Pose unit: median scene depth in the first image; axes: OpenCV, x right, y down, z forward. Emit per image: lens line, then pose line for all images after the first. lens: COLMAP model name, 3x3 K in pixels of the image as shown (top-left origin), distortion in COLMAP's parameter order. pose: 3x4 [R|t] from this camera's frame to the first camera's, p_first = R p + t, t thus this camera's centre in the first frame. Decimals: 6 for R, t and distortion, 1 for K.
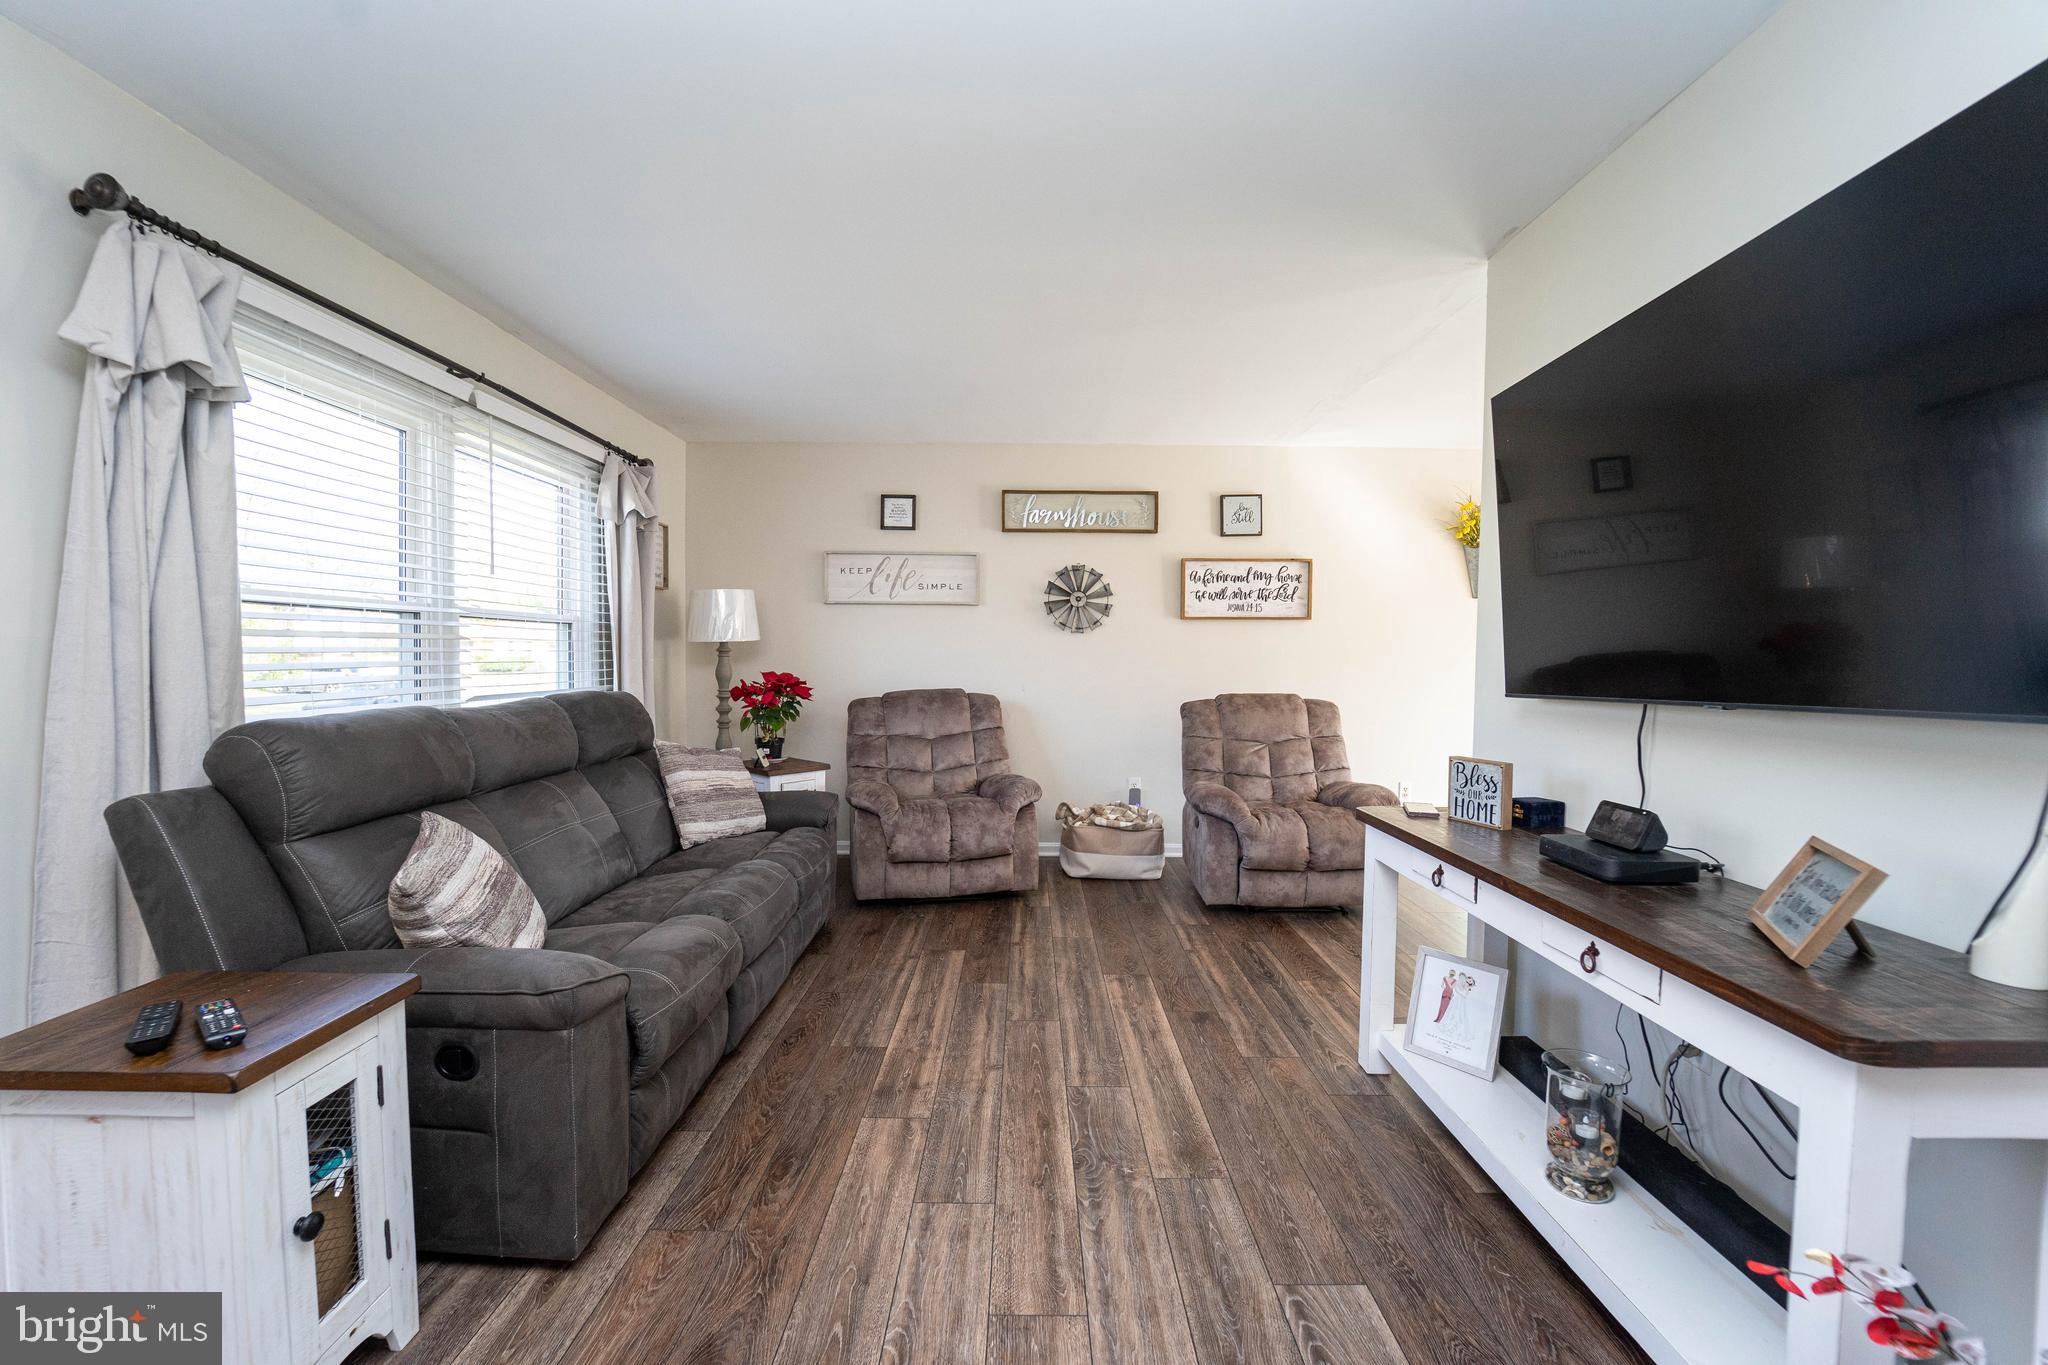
lens RADIAL K [[831.3, 0, 1019.2], [0, 831.3, 687.6], [0, 0, 1]] dist [-0.022812, -0.001269]
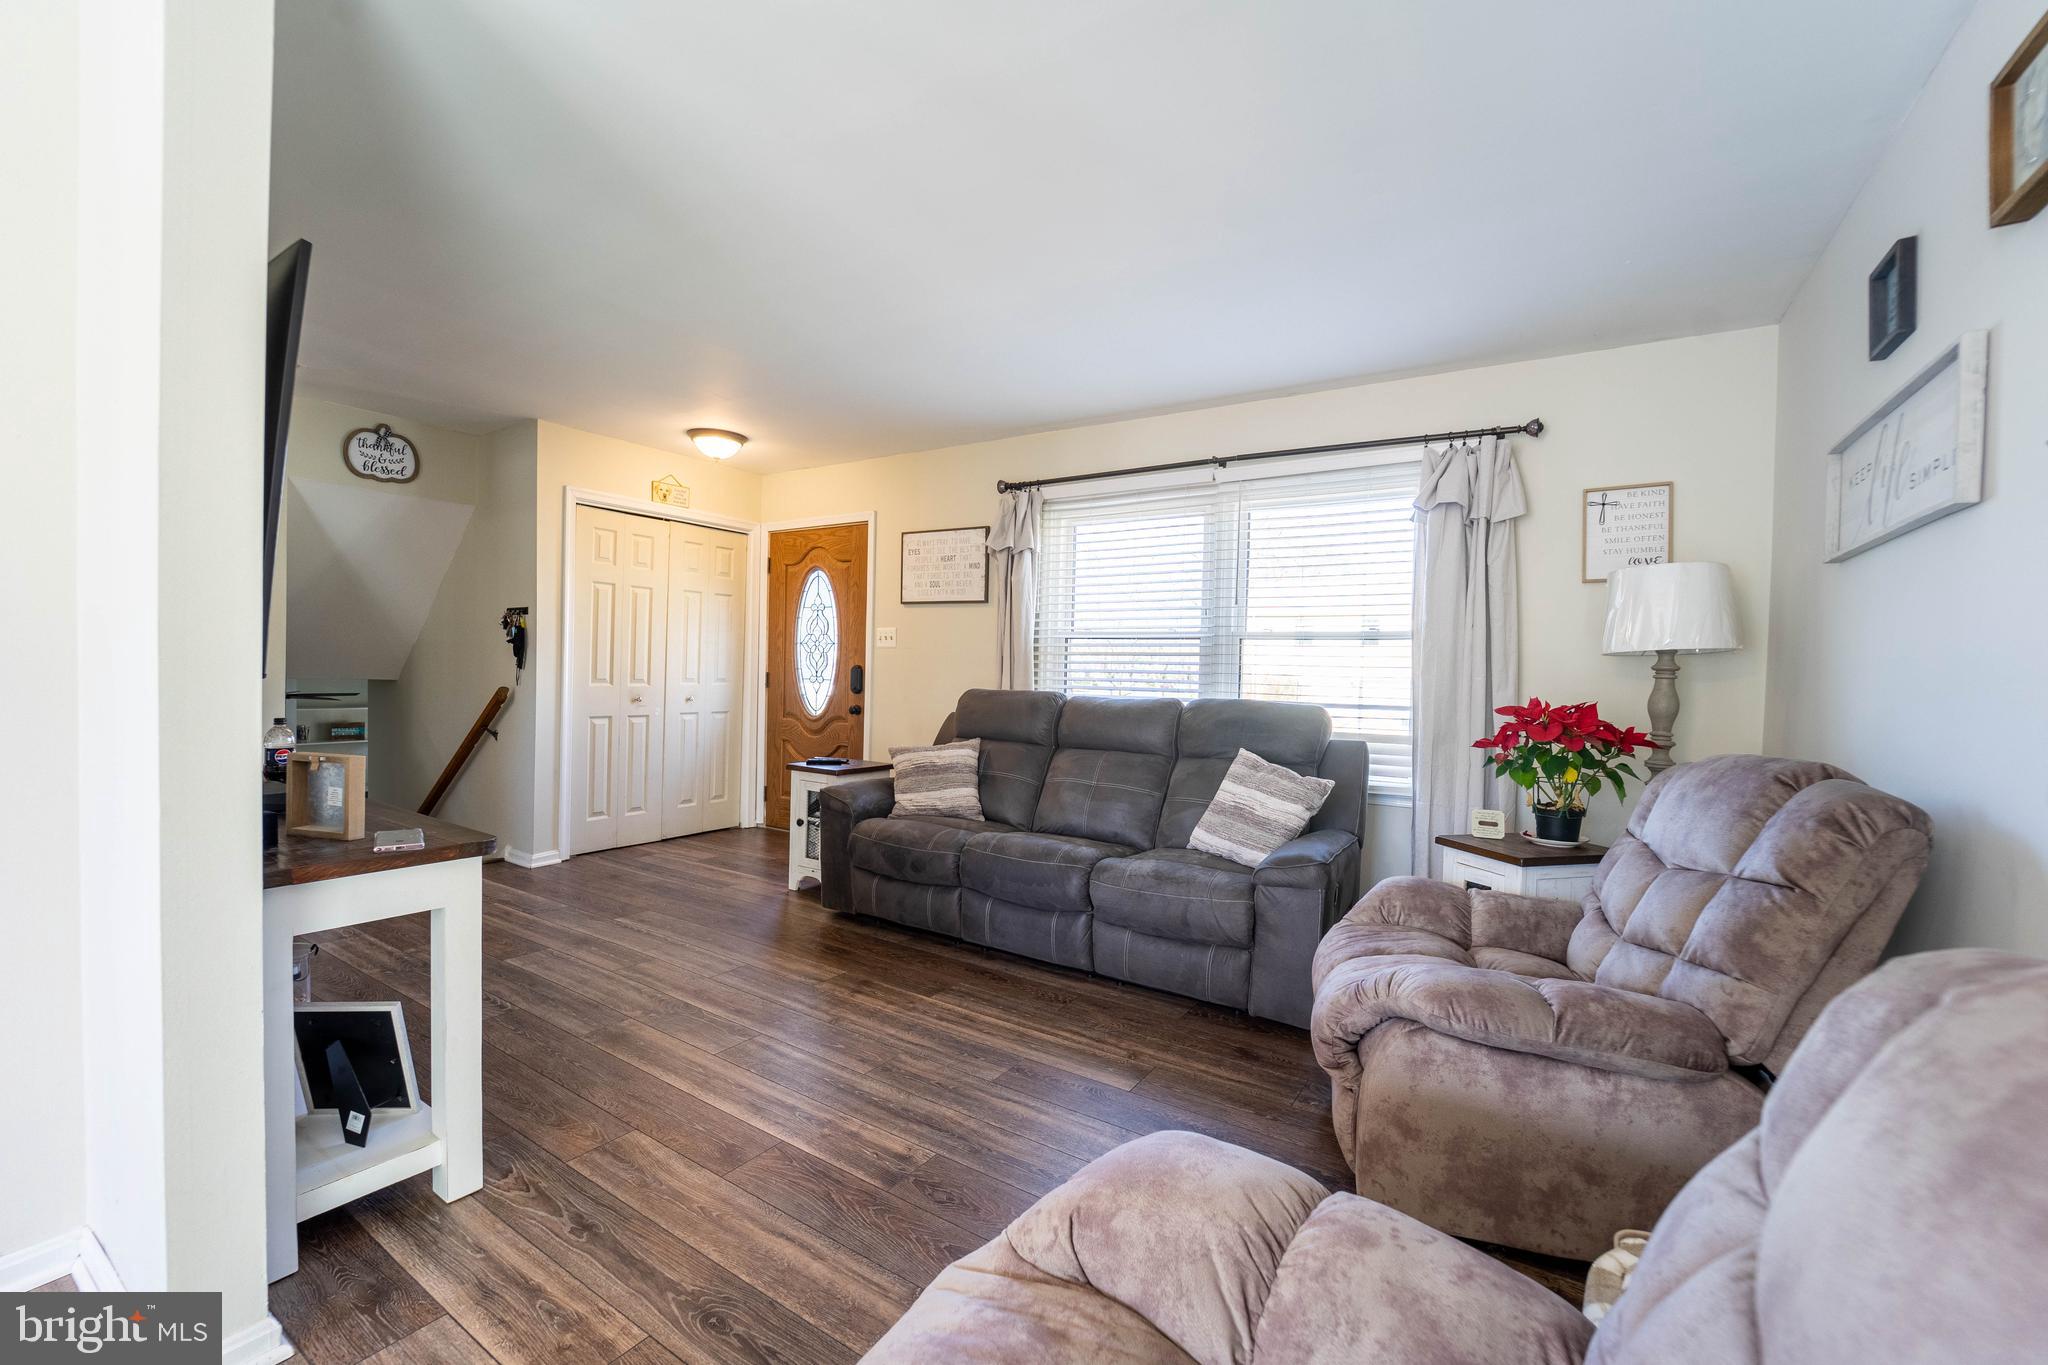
lens RADIAL K [[831.3, 0, 1022.9], [0, 831.3, 679.2], [0, 0, 1]] dist [-0.022812, -0.001269]
pose [[-0.535547, -0.014746, -0.844376, 0.585558], [-0.063607, 0.997712, 0.022919, -0.028919], [0.842106, 0.065982, -0.535260, 1.337492]]
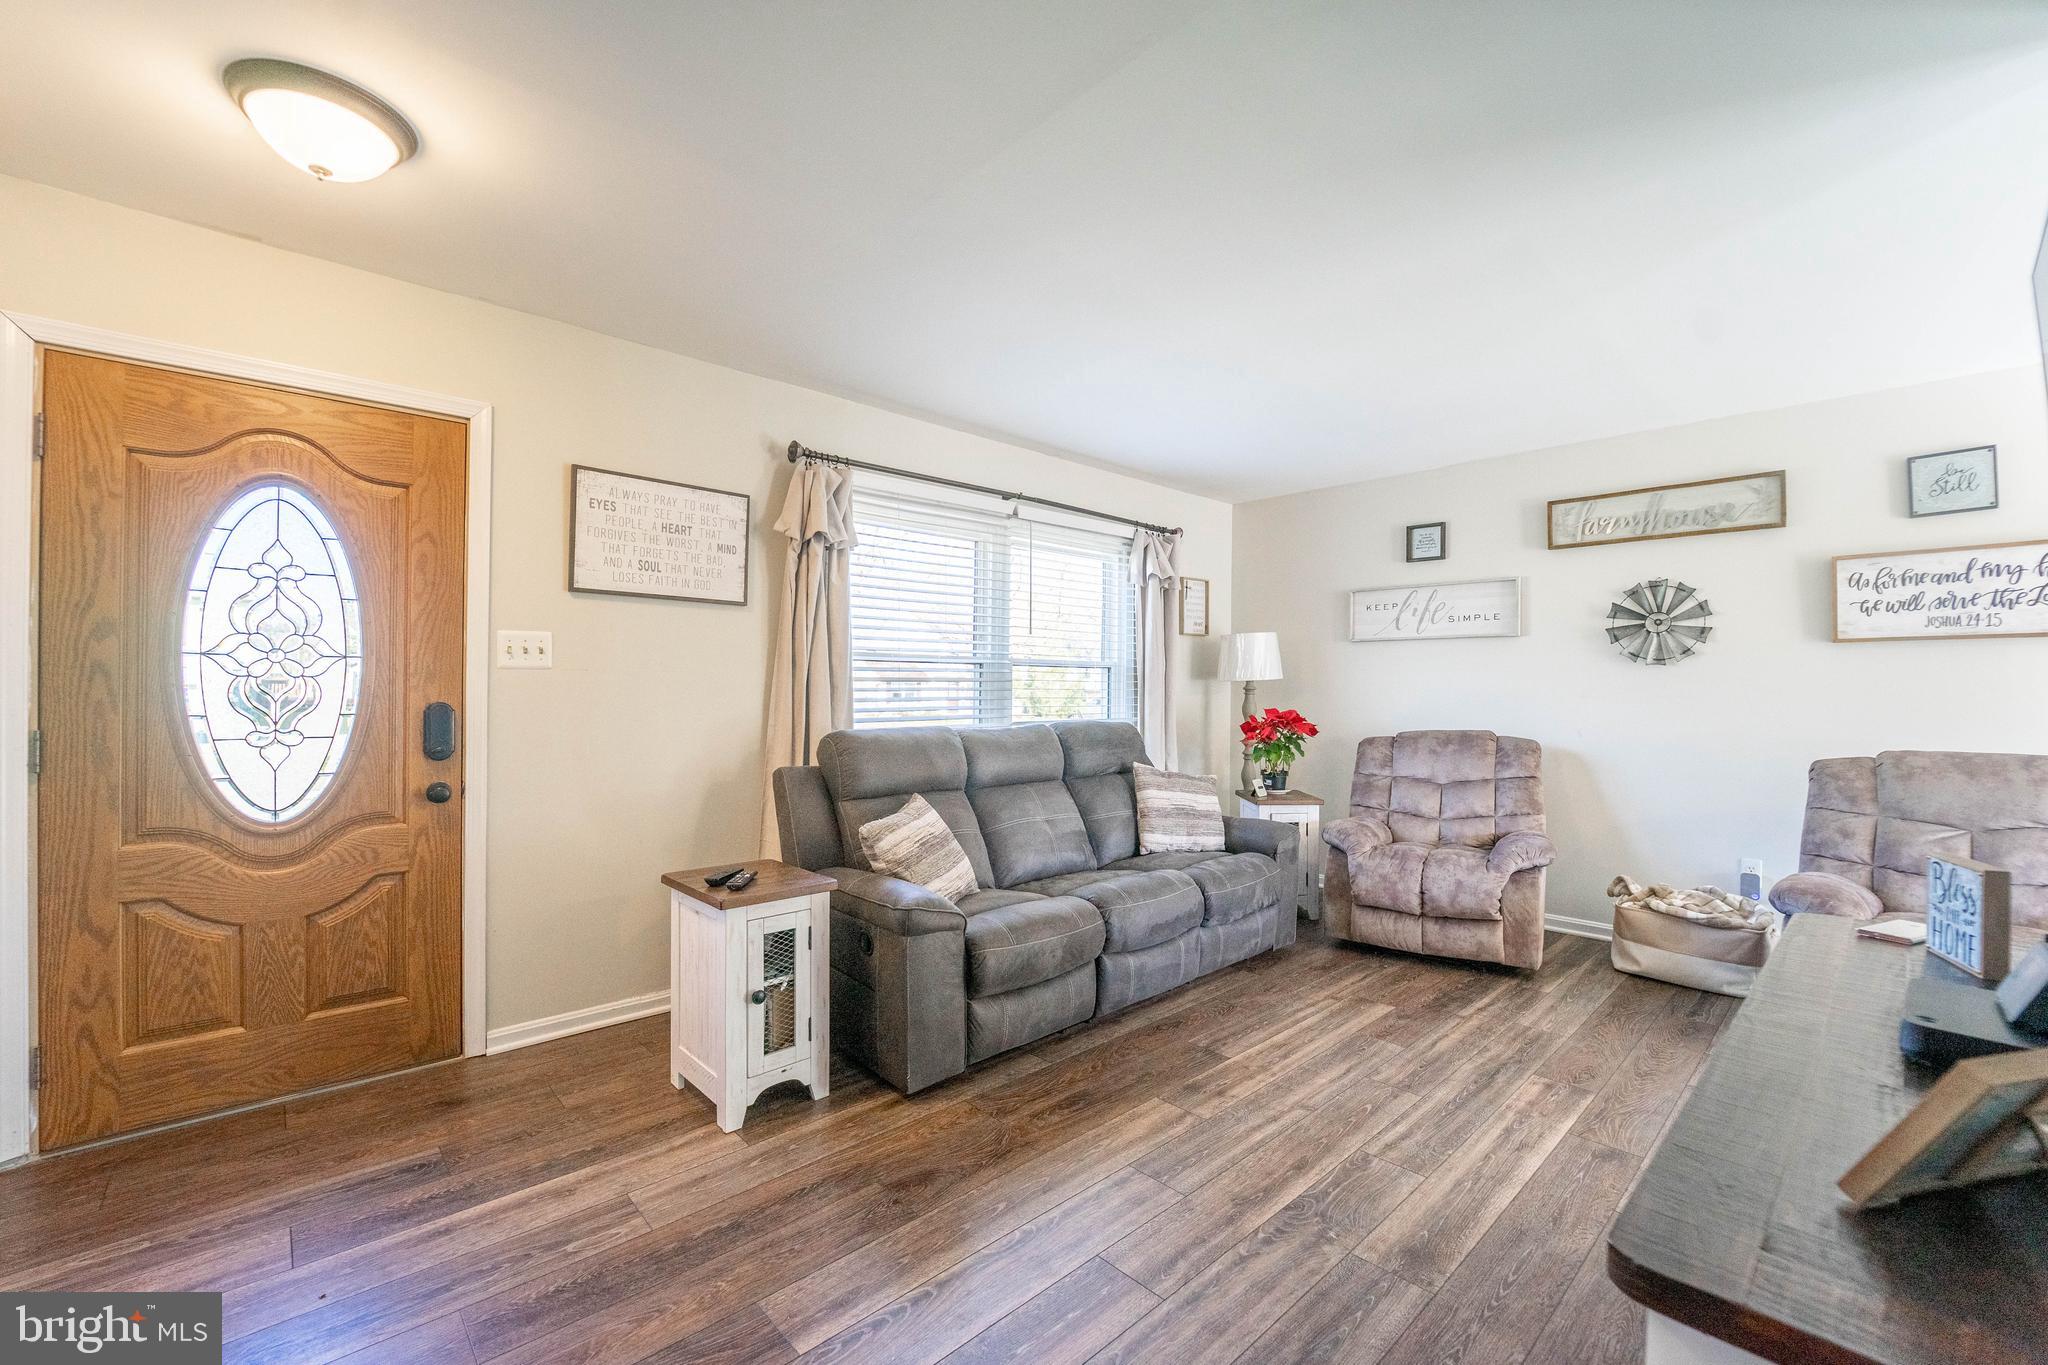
lens RADIAL K [[831.3, 0, 1019.2], [0, 831.3, 685.8], [0, 0, 1]] dist [-0.022812, -0.001269]
pose [[0.681009, -0.005440, -0.732255, 0.349363], [-0.028540, 0.999015, -0.033965, -0.003374], [0.731719, 0.044029, 0.680183, 0.037656]]
